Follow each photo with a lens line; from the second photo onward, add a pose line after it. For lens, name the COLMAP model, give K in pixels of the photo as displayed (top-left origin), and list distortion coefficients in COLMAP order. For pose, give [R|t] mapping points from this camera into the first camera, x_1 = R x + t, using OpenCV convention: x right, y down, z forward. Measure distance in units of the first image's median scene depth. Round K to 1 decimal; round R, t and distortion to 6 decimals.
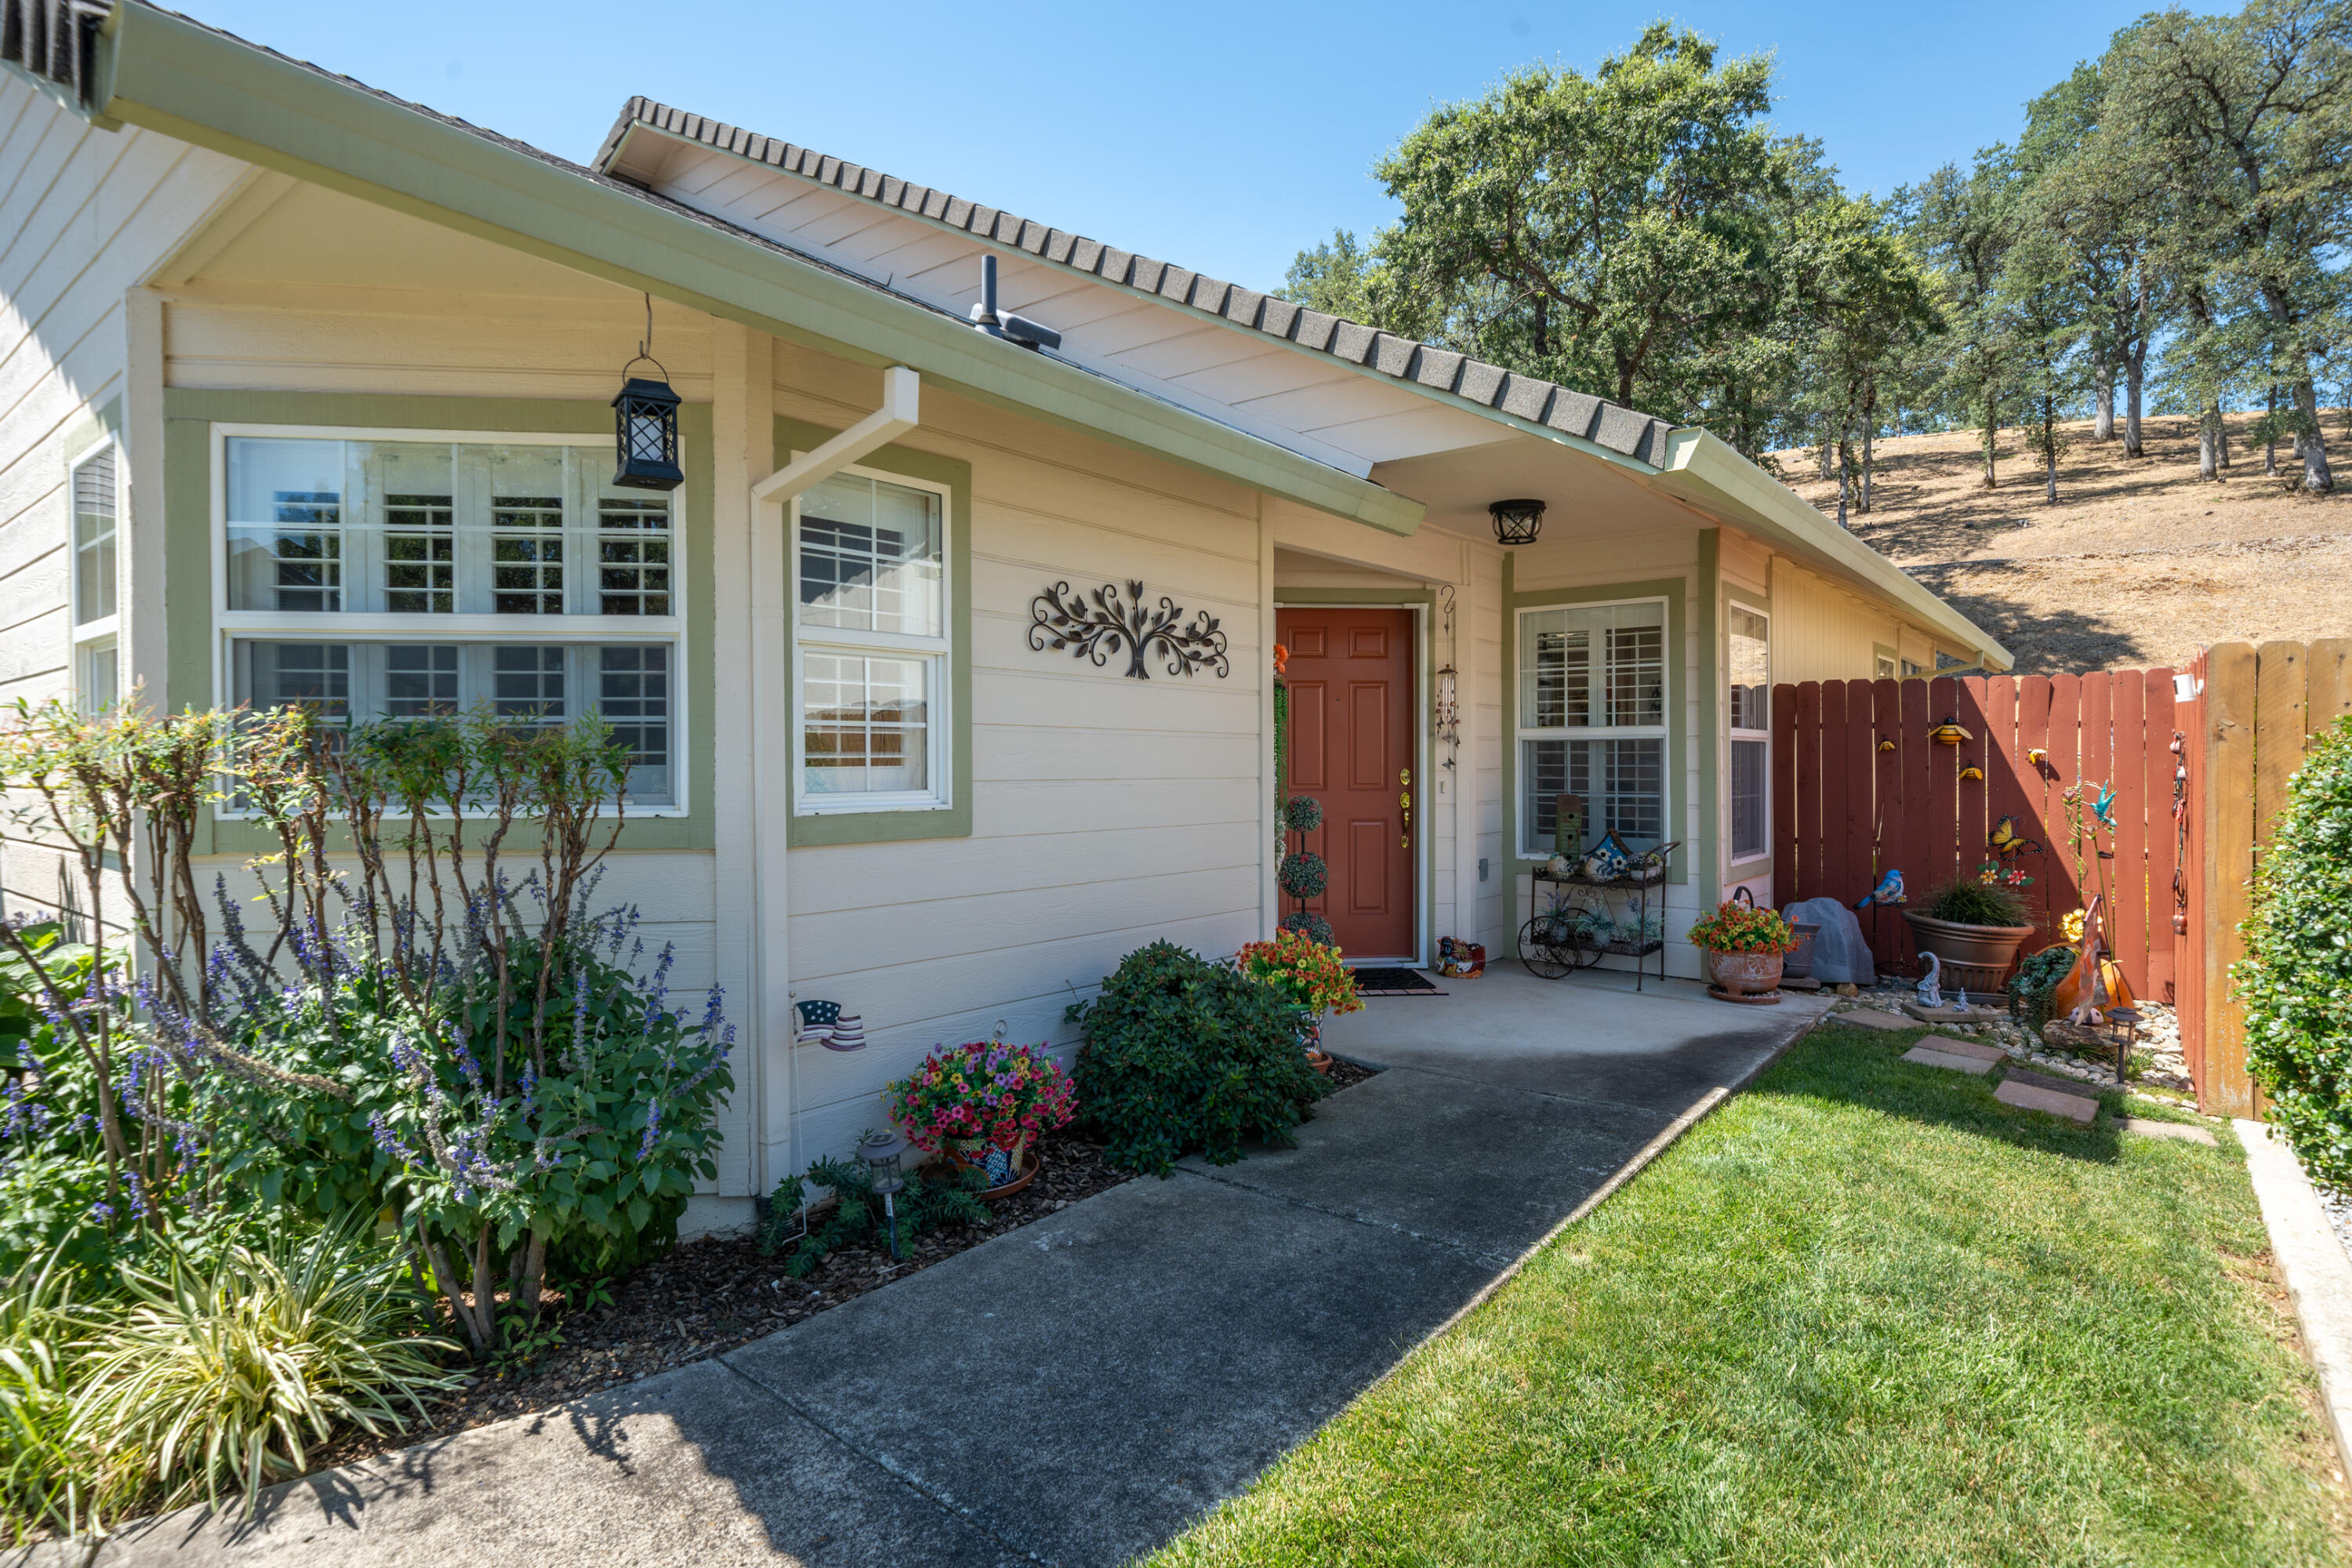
lens RADIAL K [[1210.7, 0, 1179.6], [0, 1210.7, 776.5], [0, 0, 1]] dist [-0.000885, -0.000748]
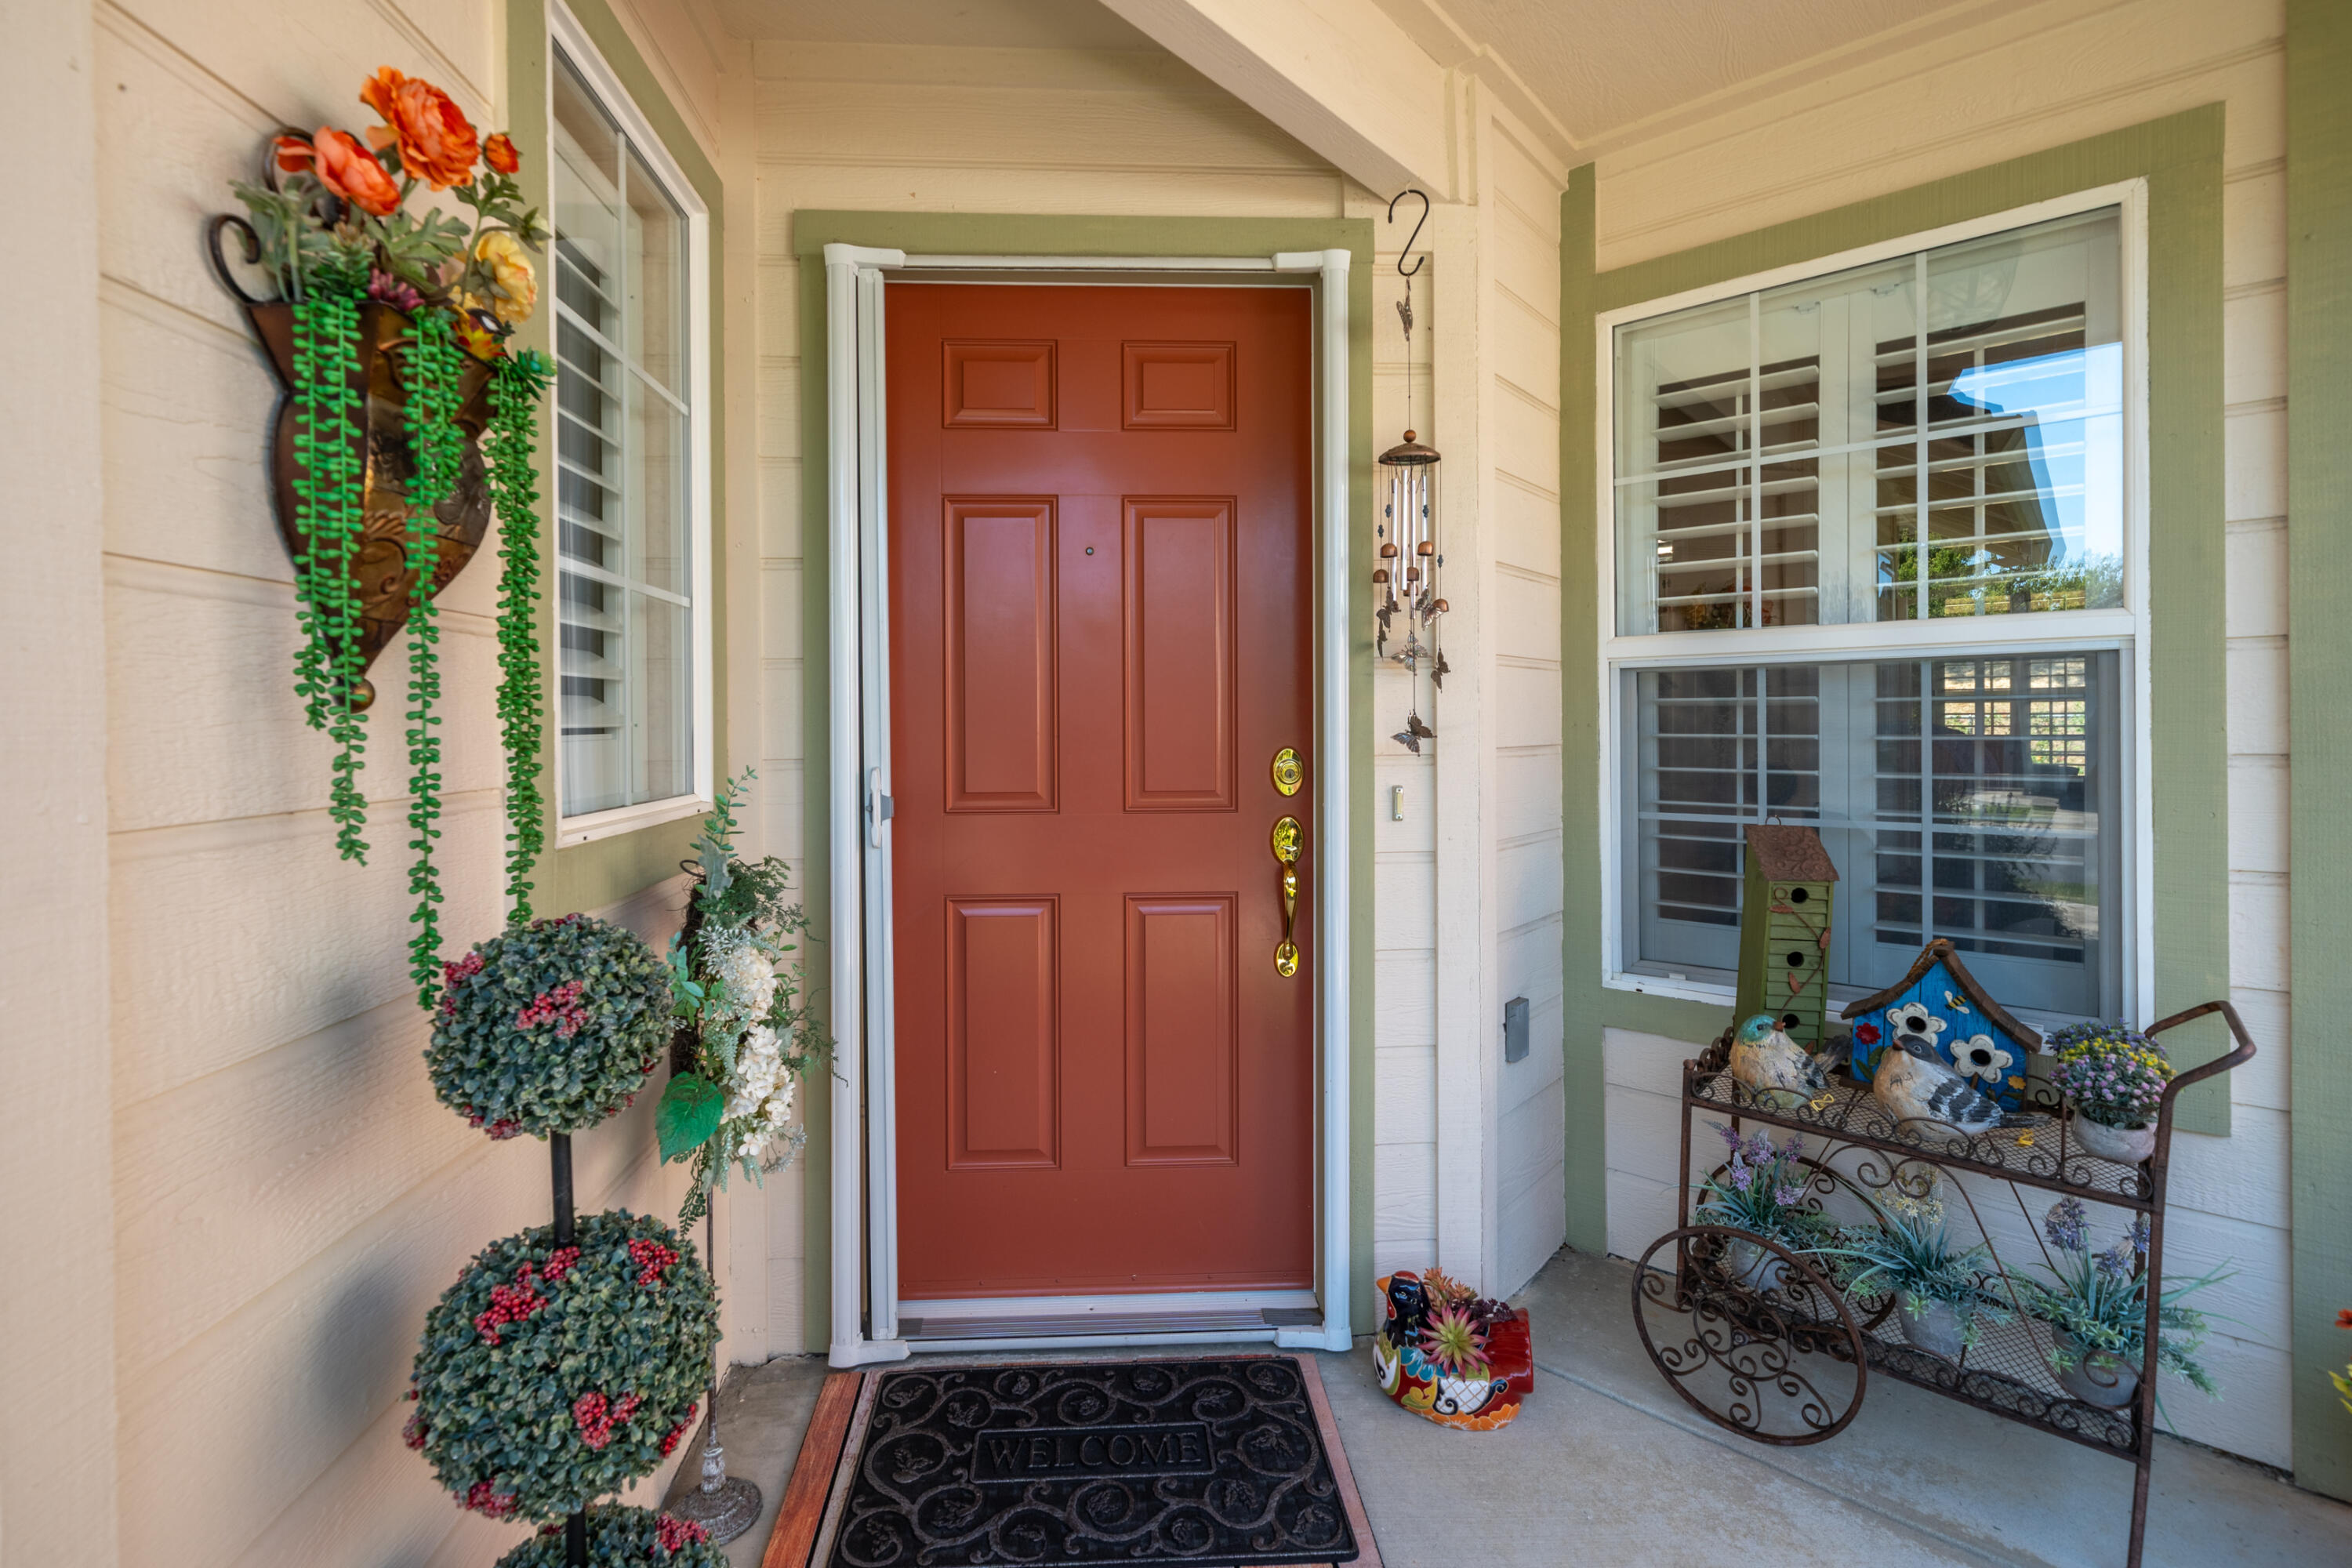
lens RADIAL K [[1034.7, 0, 1142.3], [0, 1034.7, 729.7], [0, 0, 1]] dist [0.003177, -0.000584]
pose [[0.997890, -0.002405, -0.064882, 0.057164], [0.002178, 0.999991, -0.003565, -0.003715], [0.064890, 0.003417, 0.997887, 0.244438]]
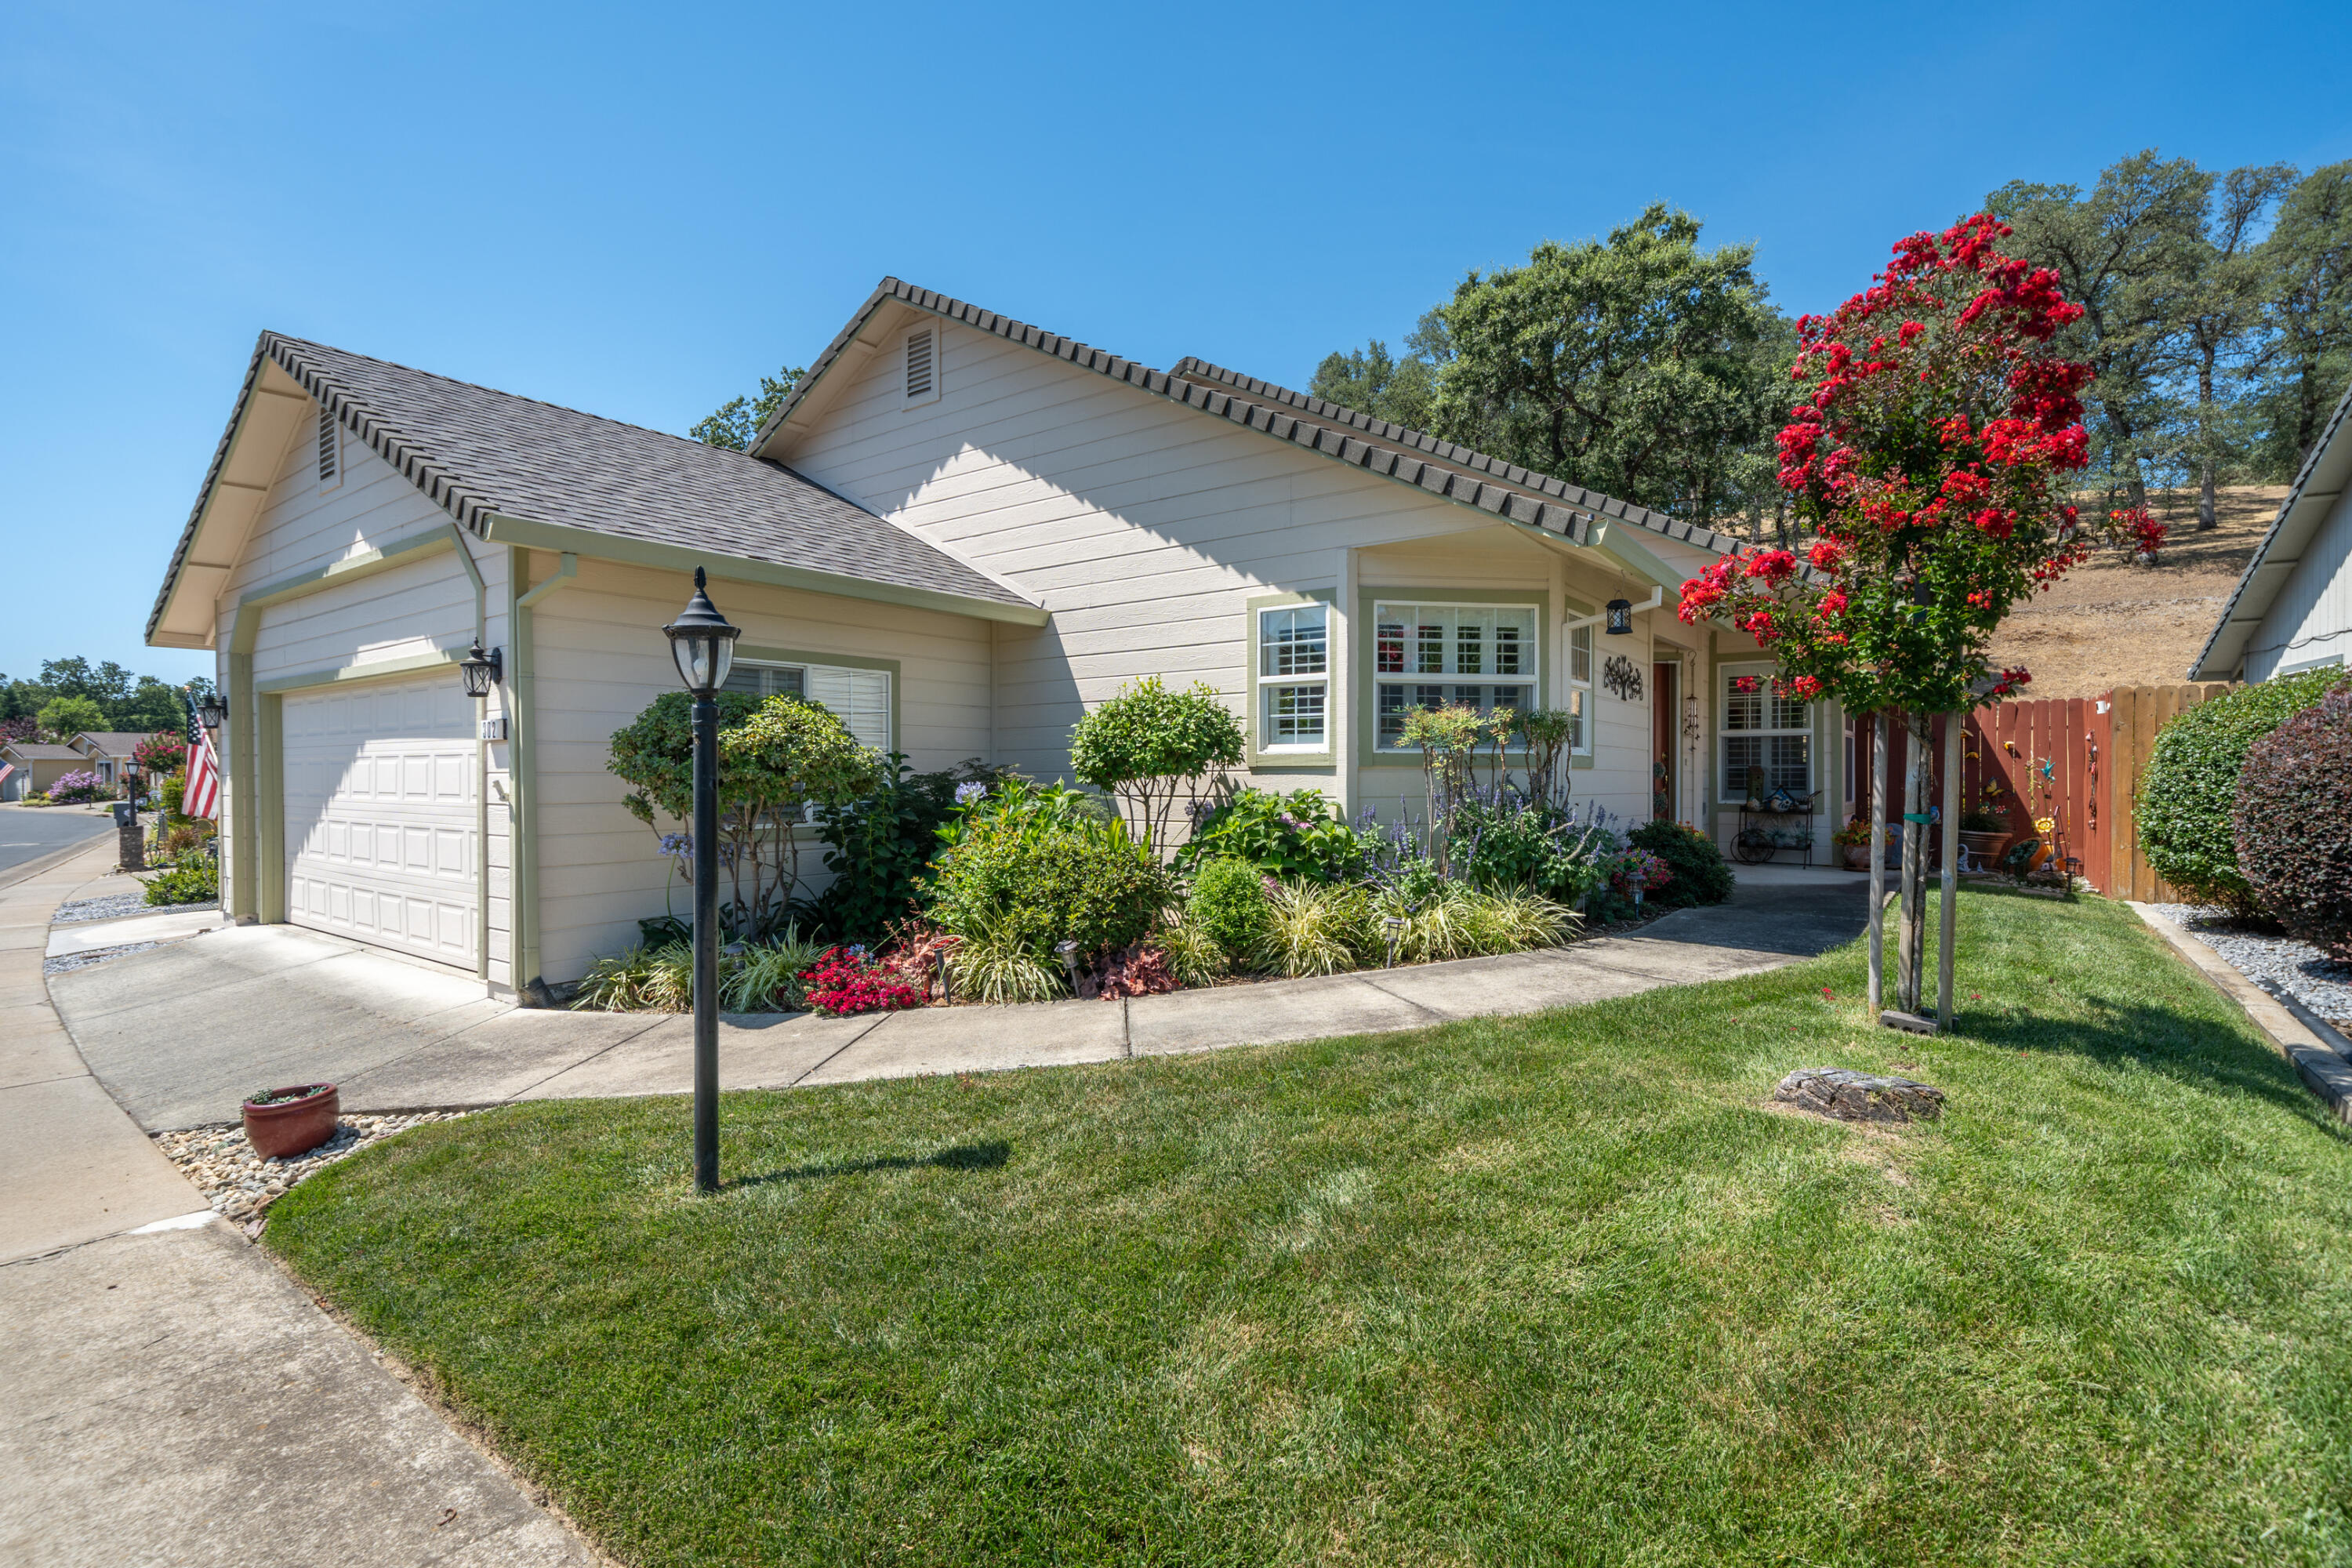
lens RADIAL K [[1097.9, 0, 1172.9], [0, 1097.9, 786.7], [0, 0, 1]] dist [0.001241, 0.000109]
pose [[0.999458, 0.002106, 0.032844, -0.209939], [-0.001940, 0.999985, -0.005076, 0.019312], [-0.032854, 0.005009, 0.999448, -0.214435]]
